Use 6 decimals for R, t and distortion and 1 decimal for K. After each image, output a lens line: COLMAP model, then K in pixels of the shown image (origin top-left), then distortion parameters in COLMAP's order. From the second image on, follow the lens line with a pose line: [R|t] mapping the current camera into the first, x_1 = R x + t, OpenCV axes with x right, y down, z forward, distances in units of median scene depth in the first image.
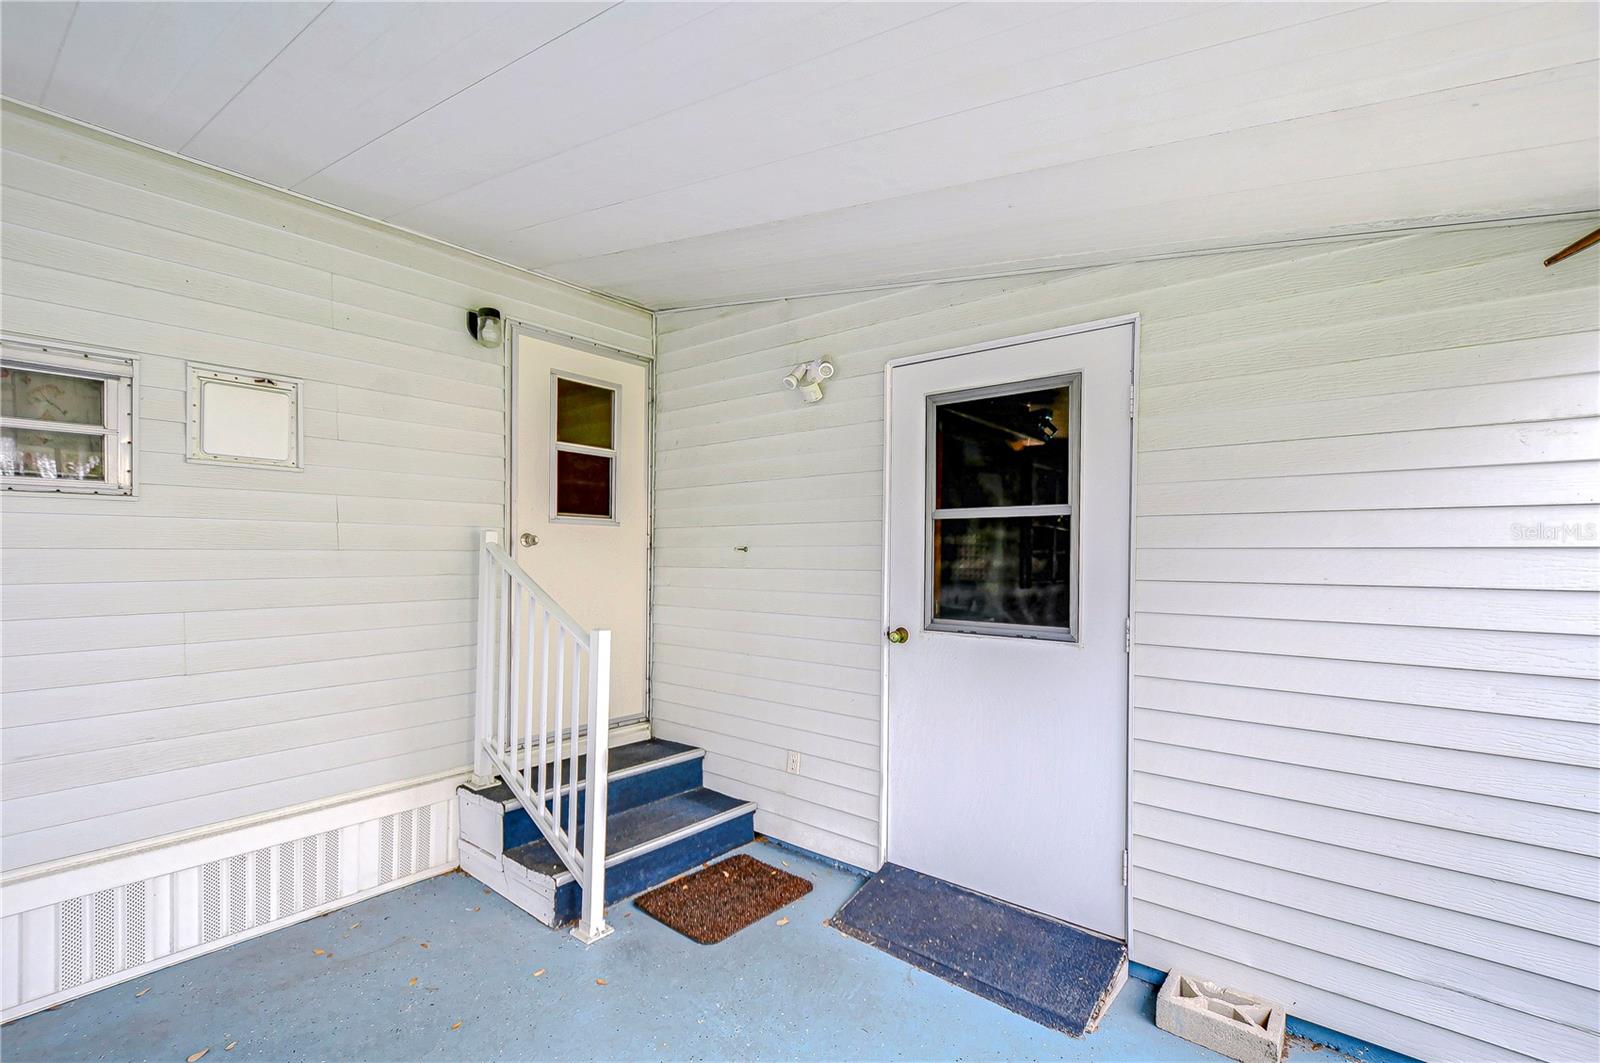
lens RADIAL K [[707.0, 0, 790.8], [0, 707.0, 556.3], [0, 0, 1]] dist [0.002087, -0.003508]
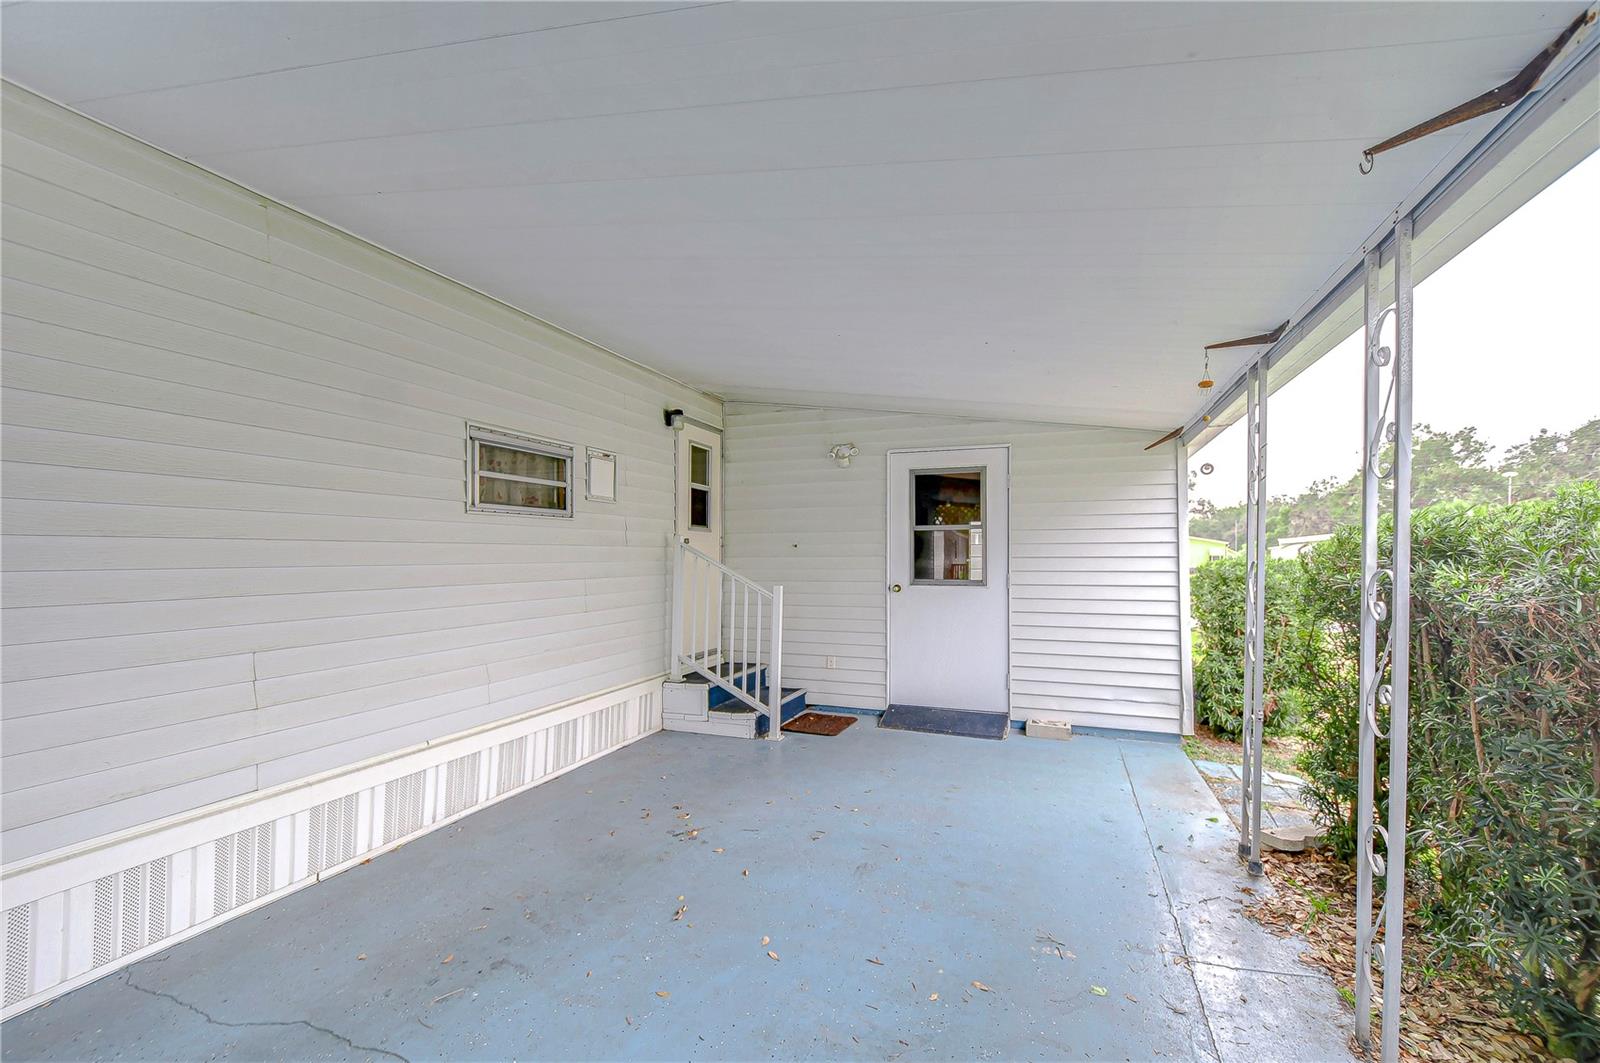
lens RADIAL K [[707.0, 0, 802.5], [0, 707.0, 545.5], [0, 0, 1]] dist [0.002087, -0.003508]
pose [[0.944910, -0.004370, 0.327300, -0.709013], [0.011391, 0.999744, -0.019536, 0.025949], [-0.327131, 0.022188, 0.944718, -0.755820]]
